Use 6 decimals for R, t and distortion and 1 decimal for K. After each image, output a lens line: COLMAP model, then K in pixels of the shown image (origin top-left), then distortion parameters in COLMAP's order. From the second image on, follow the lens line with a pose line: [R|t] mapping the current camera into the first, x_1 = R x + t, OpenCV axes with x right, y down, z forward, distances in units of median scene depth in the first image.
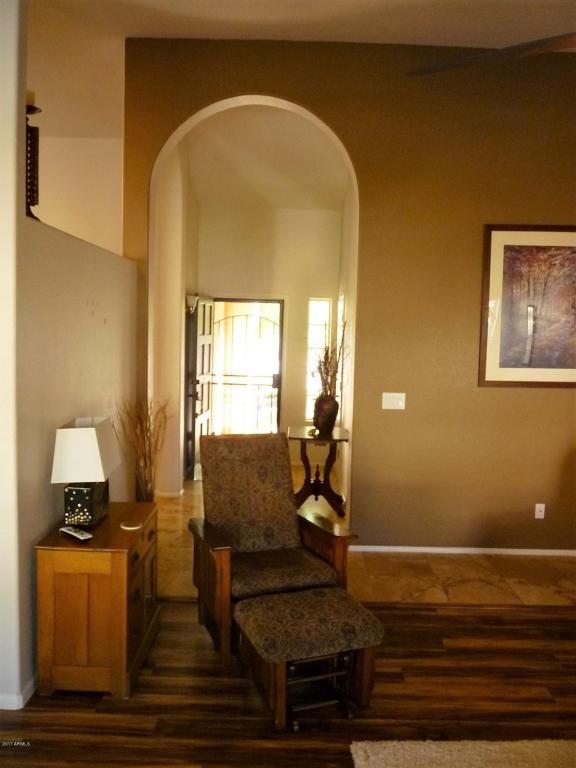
lens RADIAL K [[659.3, 0, 288.0], [0, 659.3, 385.4], [0, 0, 1]] dist [-0.018539, -0.010916]
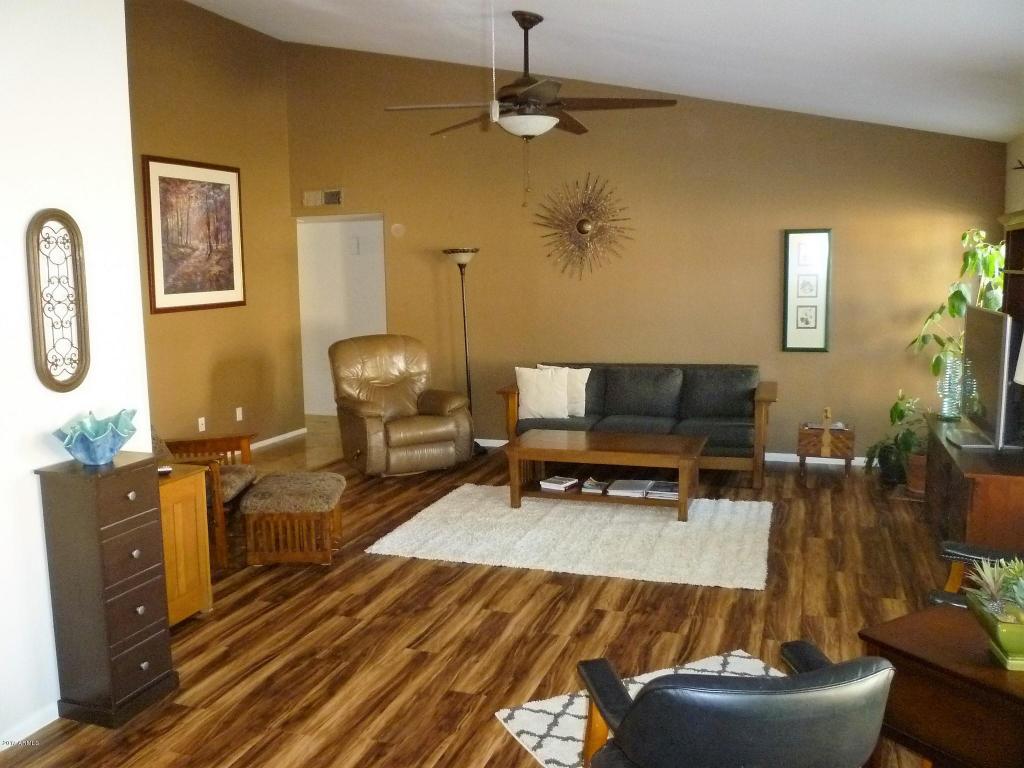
lens RADIAL K [[879.1, 0, 513.5], [0, 879.1, 381.3], [0, 0, 1]] dist [-0.018539, -0.010916]
pose [[0.322871, -0.151883, 0.934176, -0.834244], [0.096324, 0.987188, 0.127210, -0.014912], [-0.941528, 0.048911, 0.333364, 0.026167]]
